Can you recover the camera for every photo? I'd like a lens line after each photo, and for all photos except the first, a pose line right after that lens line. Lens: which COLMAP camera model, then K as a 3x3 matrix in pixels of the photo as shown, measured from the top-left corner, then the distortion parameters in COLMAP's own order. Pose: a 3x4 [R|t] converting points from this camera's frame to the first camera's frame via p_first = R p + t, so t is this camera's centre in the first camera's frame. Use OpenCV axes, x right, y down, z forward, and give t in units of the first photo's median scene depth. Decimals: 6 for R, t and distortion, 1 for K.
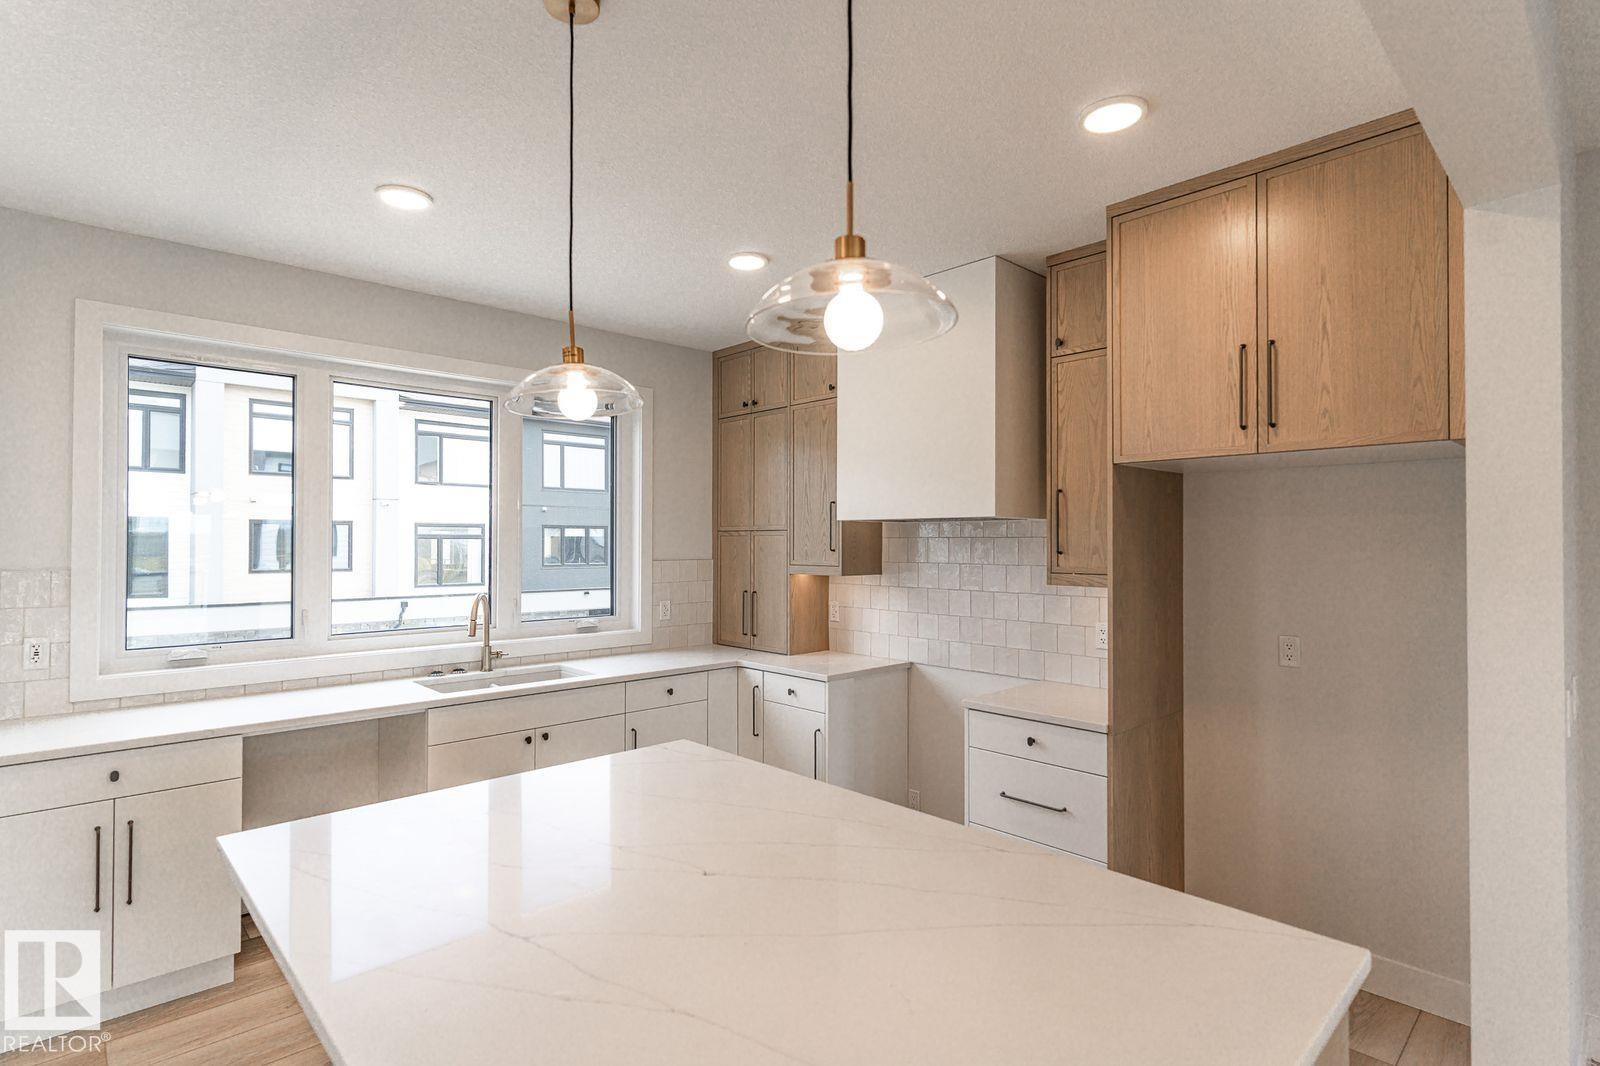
lens RADIAL K [[793.5, 0, 800.0], [0, 793.5, 533.0], [0, 0, 1]] dist [-0.000445, 0.000135]
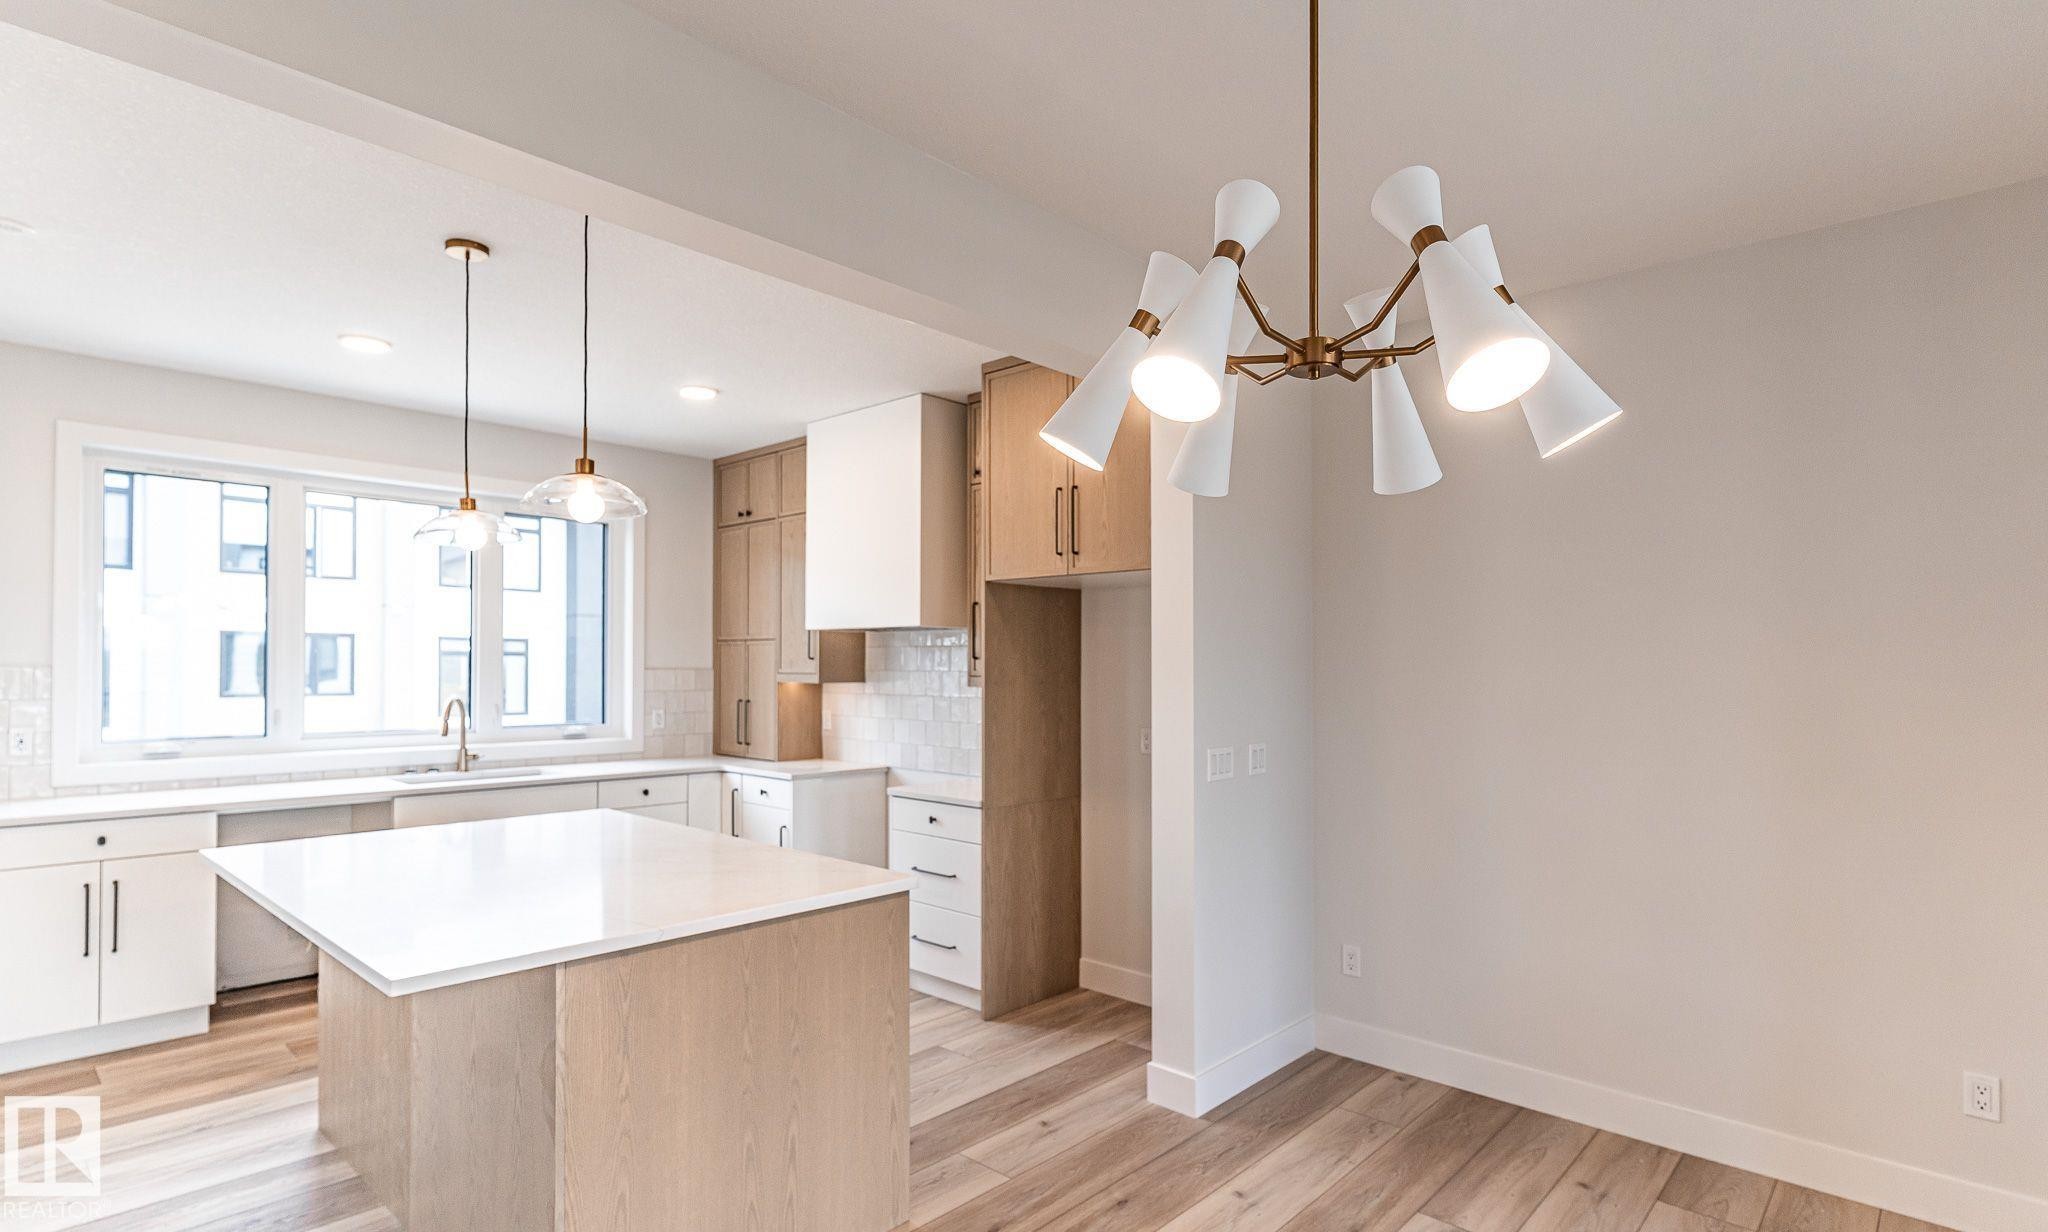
lens RADIAL K [[1020.5, 0, 1028.3], [0, 1020.5, 660.8], [0, 0, 1]] dist [0.002979, 0.000602]
pose [[0.997989, 0.004475, 0.063222, 0.241486], [-0.004929, 0.999963, 0.007019, 0.014088], [-0.063189, -0.007317, 0.997975, -0.354238]]
